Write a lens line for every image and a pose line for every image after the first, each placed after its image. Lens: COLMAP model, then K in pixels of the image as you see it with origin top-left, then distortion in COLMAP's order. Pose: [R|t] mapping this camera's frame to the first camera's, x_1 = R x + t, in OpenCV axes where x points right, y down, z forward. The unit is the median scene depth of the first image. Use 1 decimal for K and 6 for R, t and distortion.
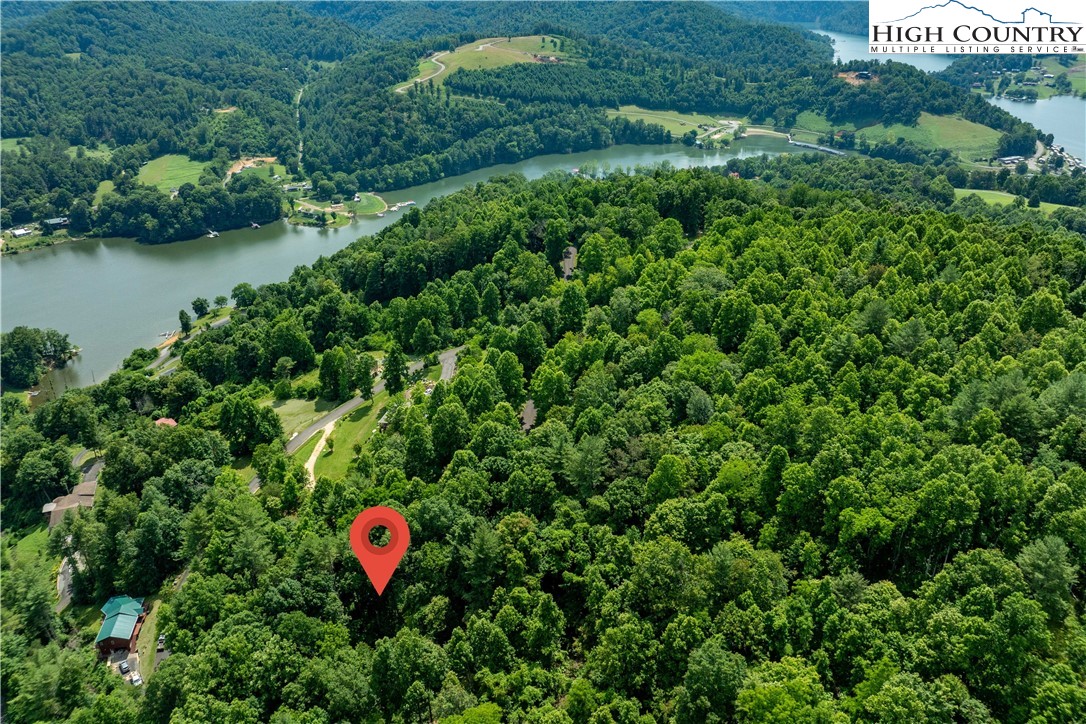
lens RADIAL K [[772.2, 0, 555.8], [0, 772.2, 353.7], [0, 0, 1]] dist [-0.042638, 0.006159]
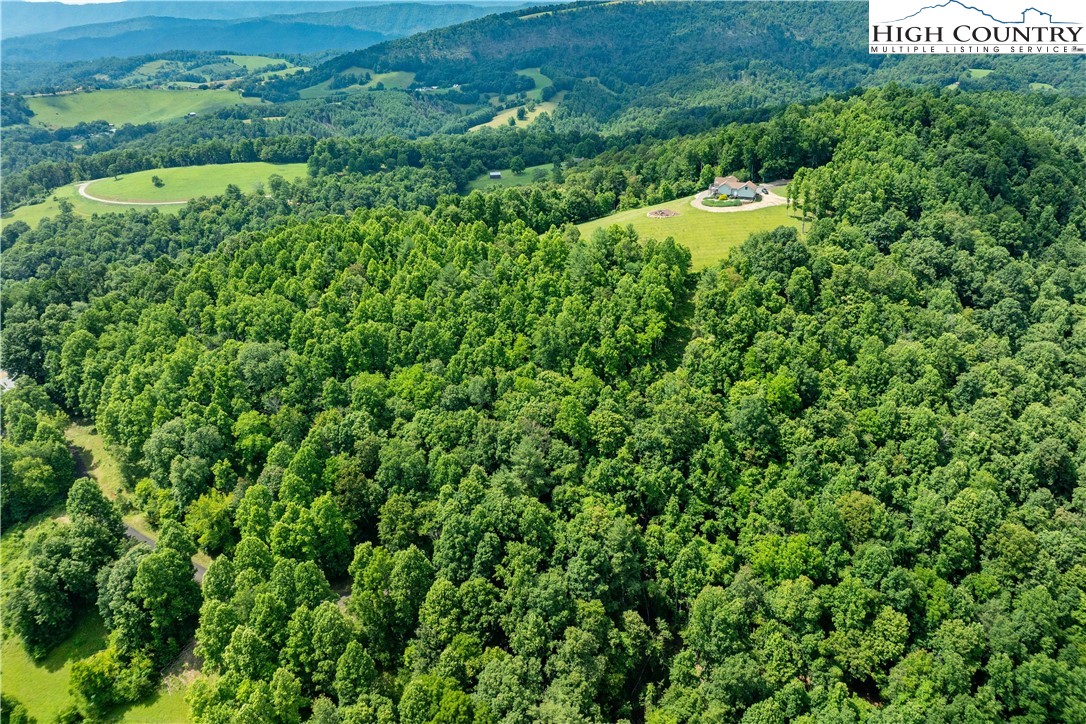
lens RADIAL K [[772.2, 0, 551.1], [0, 772.2, 358.6], [0, 0, 1]] dist [-0.042638, 0.006159]
pose [[-0.050728, -0.406461, 0.912259, -0.173703], [0.461018, 0.800761, 0.382418, -0.073682], [-0.885940, 0.439967, 0.146765, 0.144087]]
